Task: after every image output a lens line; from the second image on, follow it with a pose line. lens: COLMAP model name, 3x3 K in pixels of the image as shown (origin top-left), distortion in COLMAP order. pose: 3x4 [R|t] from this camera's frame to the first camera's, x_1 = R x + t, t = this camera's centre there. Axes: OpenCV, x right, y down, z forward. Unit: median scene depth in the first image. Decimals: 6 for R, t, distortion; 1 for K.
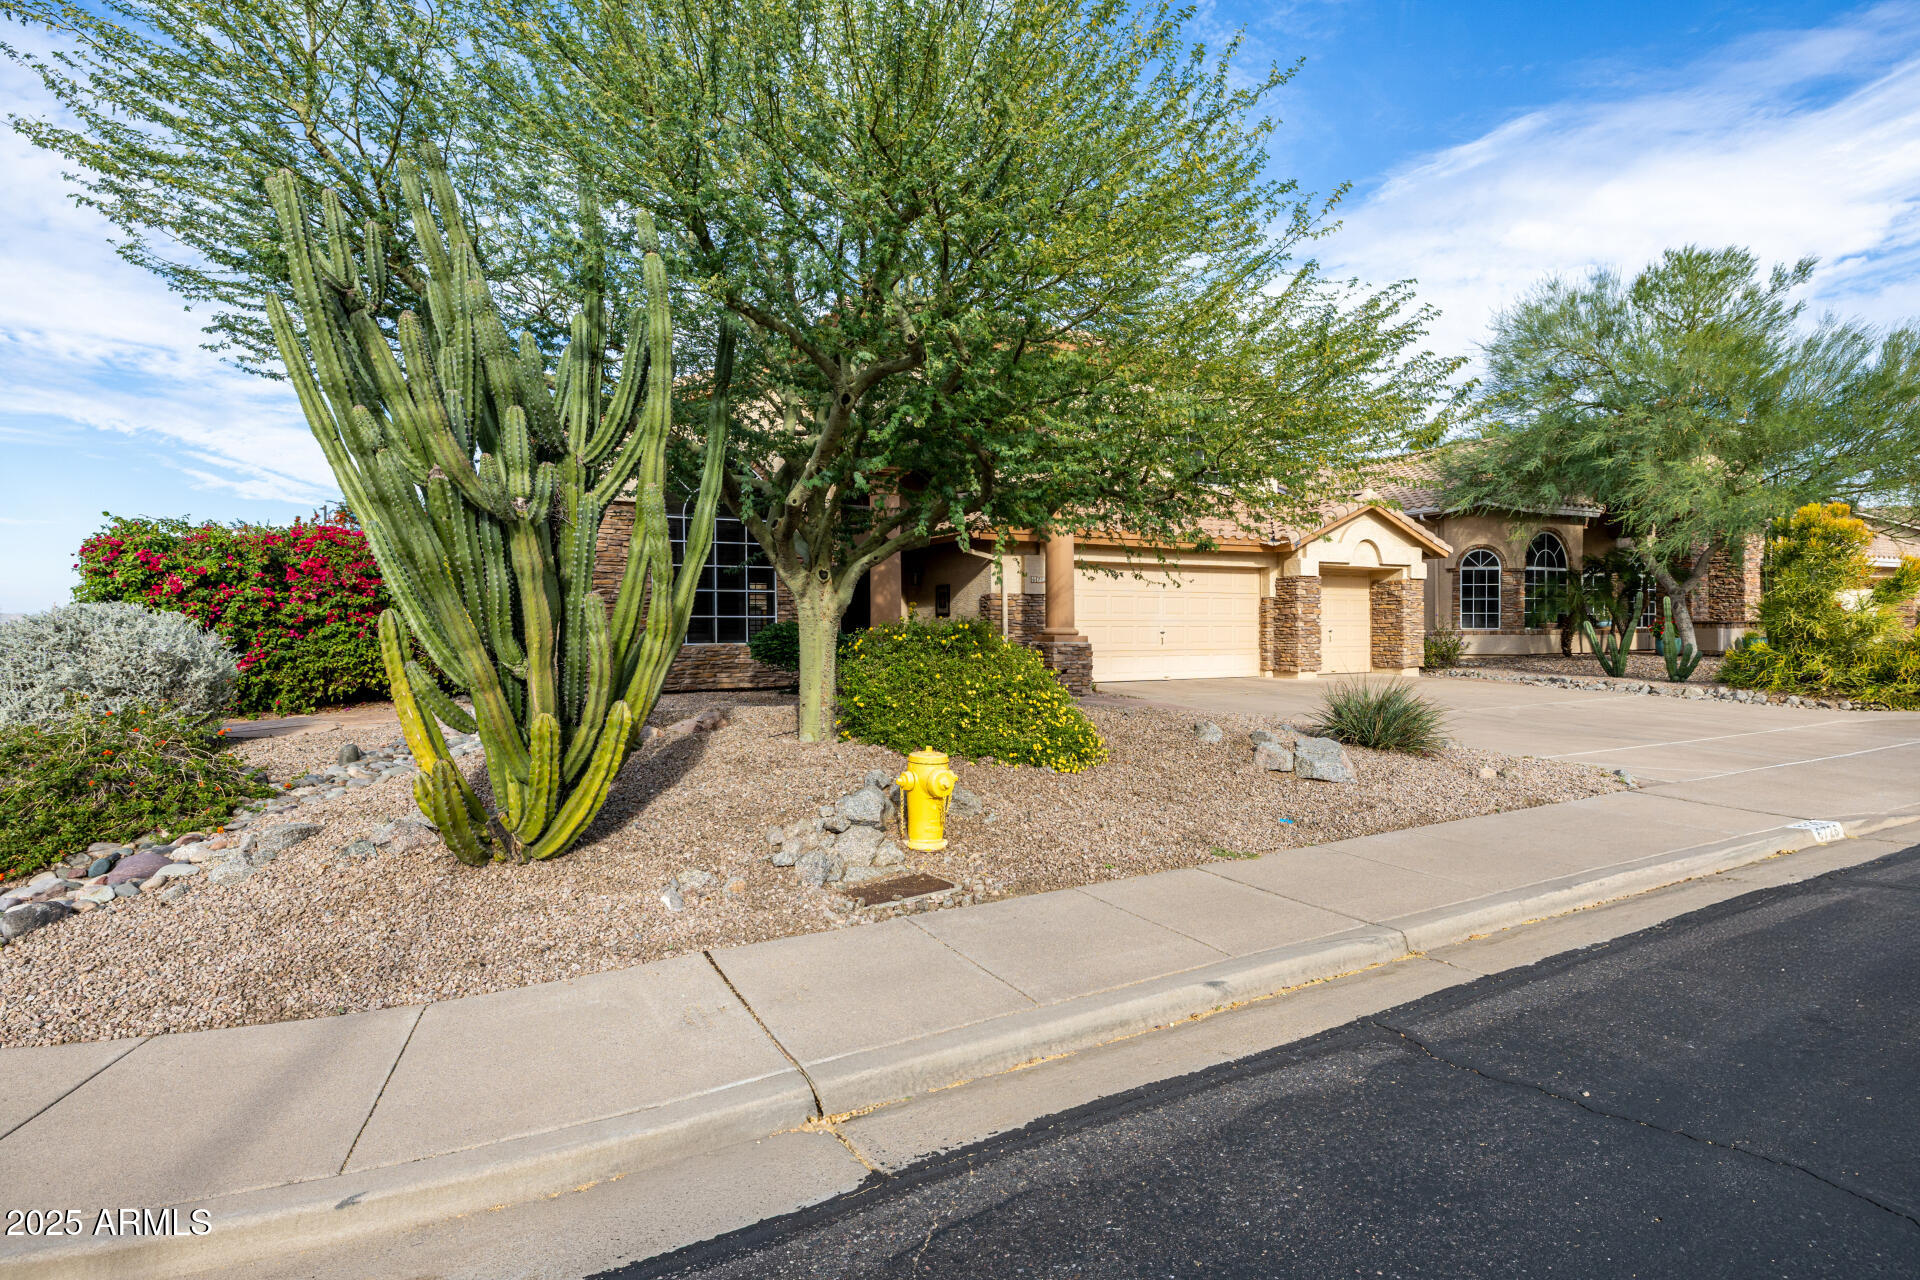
lens RADIAL K [[993.3, 0, 968.5], [0, 993.3, 626.7], [0, 0, 1]] dist [-0.002591, 0.002669]
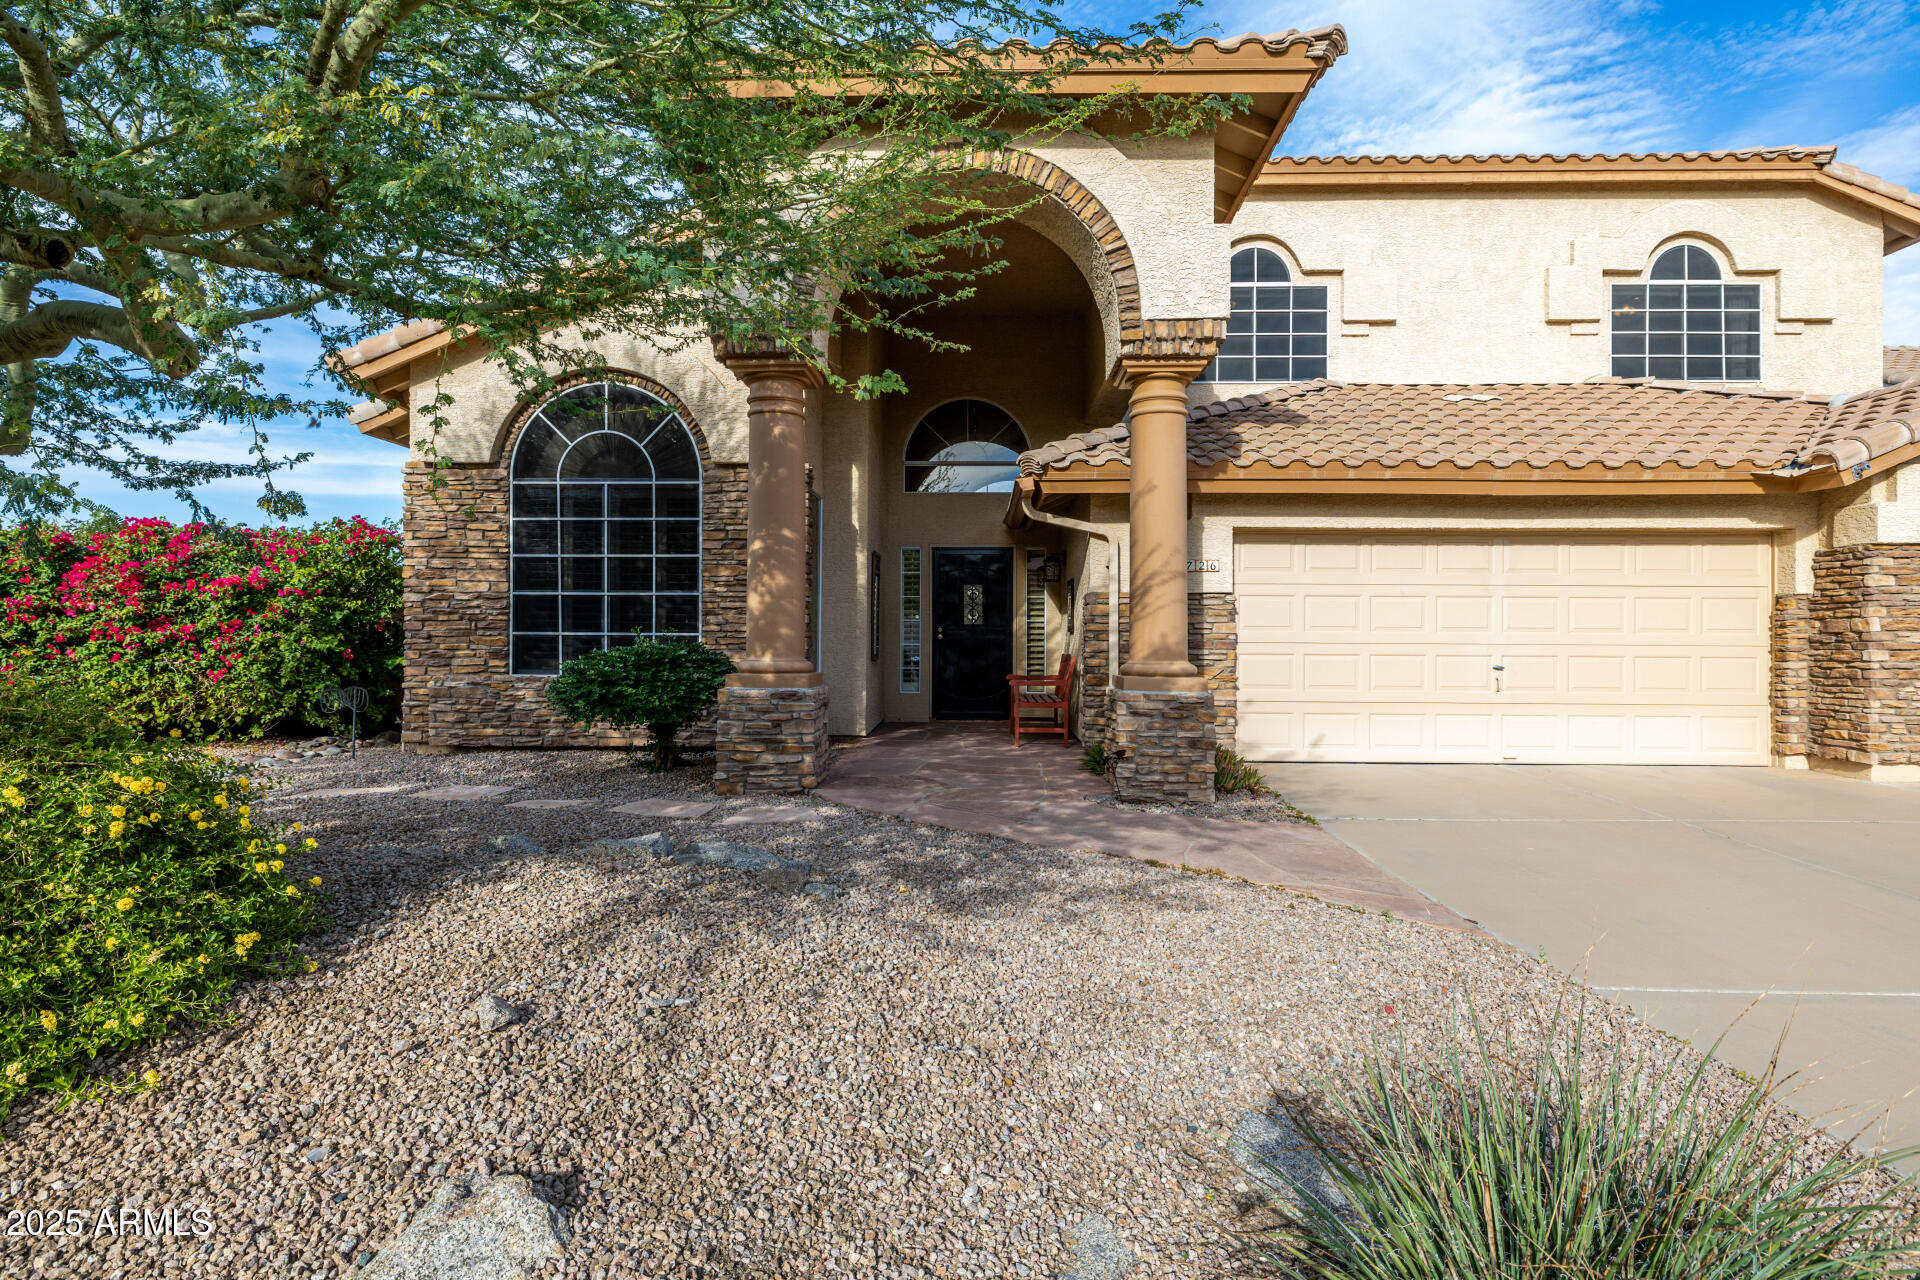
lens RADIAL K [[993.3, 0, 956.3], [0, 993.3, 623.2], [0, 0, 1]] dist [-0.002591, 0.002669]
pose [[0.864104, 0.003861, -0.503299, 0.199157], [-0.006960, 0.999967, -0.004277, -0.011676], [0.503265, 0.007199, 0.864102, 0.411895]]
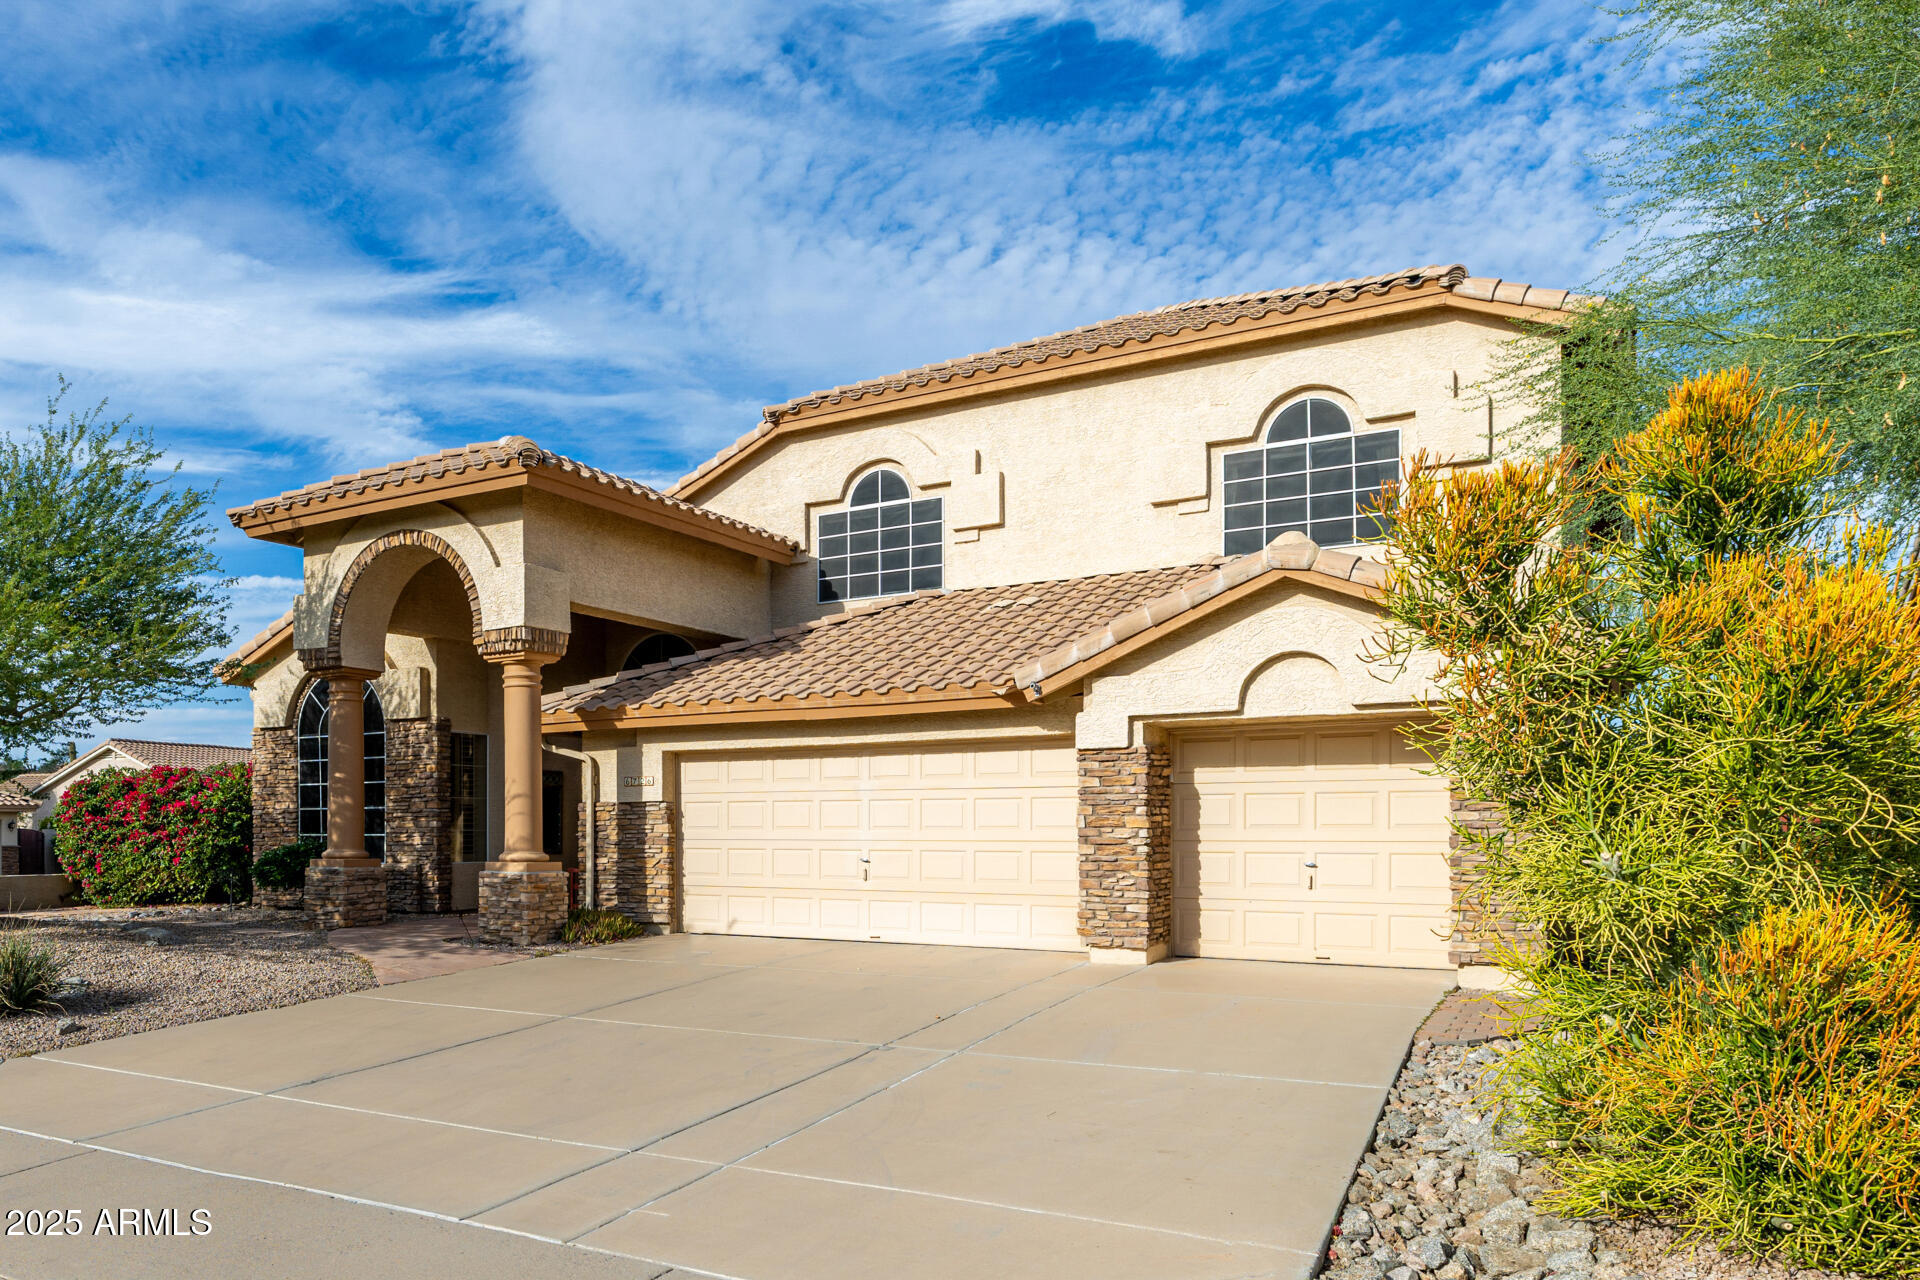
lens RADIAL K [[1391.8, 0, 678.3], [0, 1391.8, 824.0], [0, 0, 1]] dist [0.001873, -0.000994]
pose [[0.446199, -0.000317, -0.894933, 0.831449], [0.003044, 0.999995, 0.001163, -0.015882], [0.894928, -0.003243, 0.446198, 0.506394]]
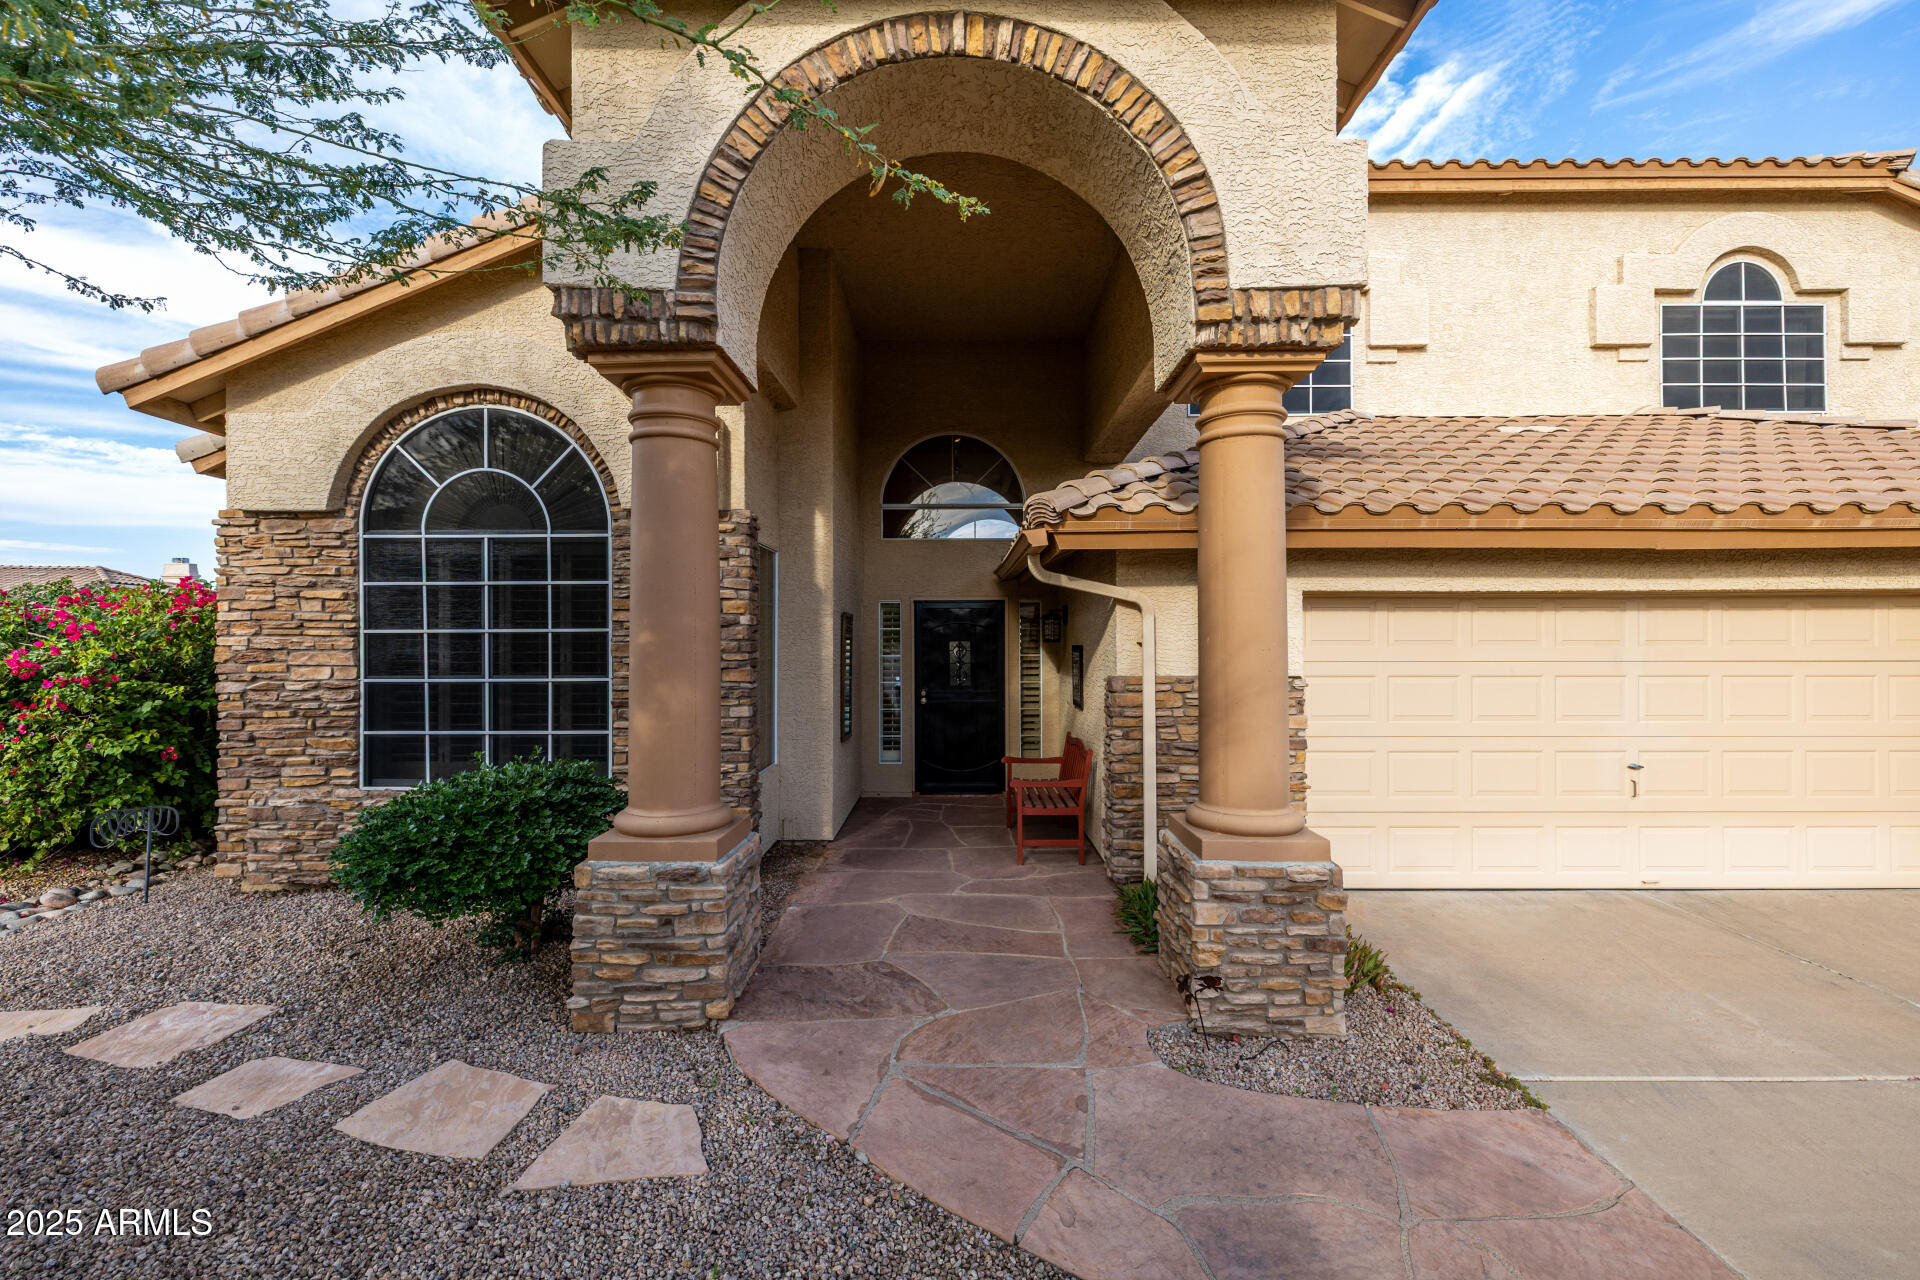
lens RADIAL K [[803.2, 0, 958.1], [0, 803.2, 629.3], [0, 0, 1]] dist [0.000828, 0.000548]
pose [[0.875662, -0.003720, -0.482911, 0.109036], [0.000989, 0.999982, -0.005911, -0.043752], [0.482924, 0.004699, 0.875650, 0.563847]]
